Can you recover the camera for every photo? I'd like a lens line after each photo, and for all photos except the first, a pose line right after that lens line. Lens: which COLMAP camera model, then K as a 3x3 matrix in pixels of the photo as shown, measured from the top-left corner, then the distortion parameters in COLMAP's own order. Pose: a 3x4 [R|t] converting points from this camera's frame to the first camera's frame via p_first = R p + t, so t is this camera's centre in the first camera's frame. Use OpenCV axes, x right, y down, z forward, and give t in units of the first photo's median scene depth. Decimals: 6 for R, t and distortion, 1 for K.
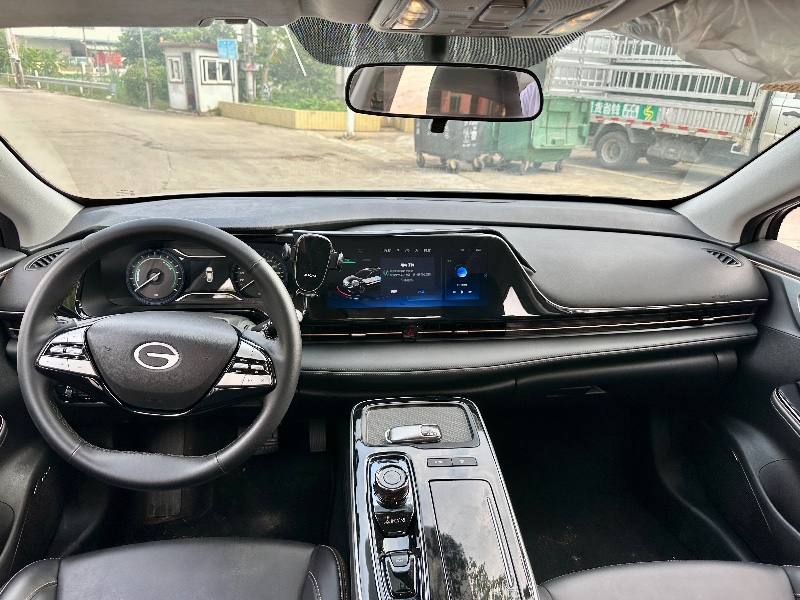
lens RADIAL K [[603.1, 0, 399.4], [0, 603.1, 301.0], [0, 0, 1]] dist [-0.003554, 0.004872]
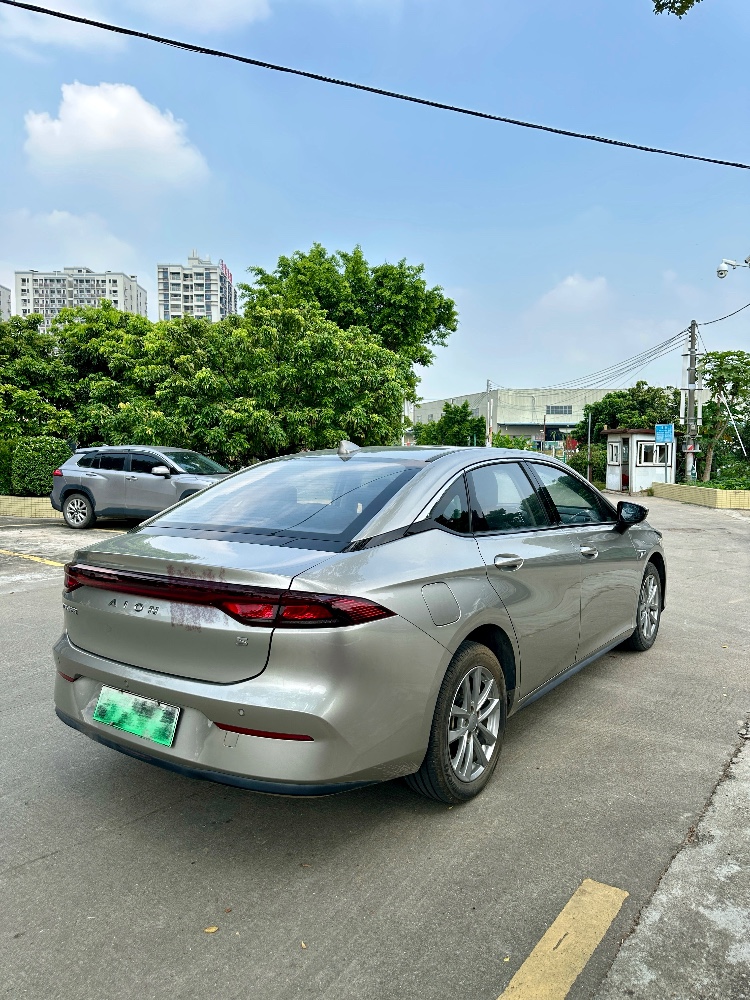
lens RADIAL K [[753.8, 0, 375.7], [0, 753.8, 499.2], [0, 0, 1]] dist [-0.003554, 0.004872]
pose [[0.770522, 0.007604, -0.637369, 0.059371], [-0.196072, 0.954274, -0.225648, 0.027553], [0.606508, 0.298837, 0.736780, -0.077972]]
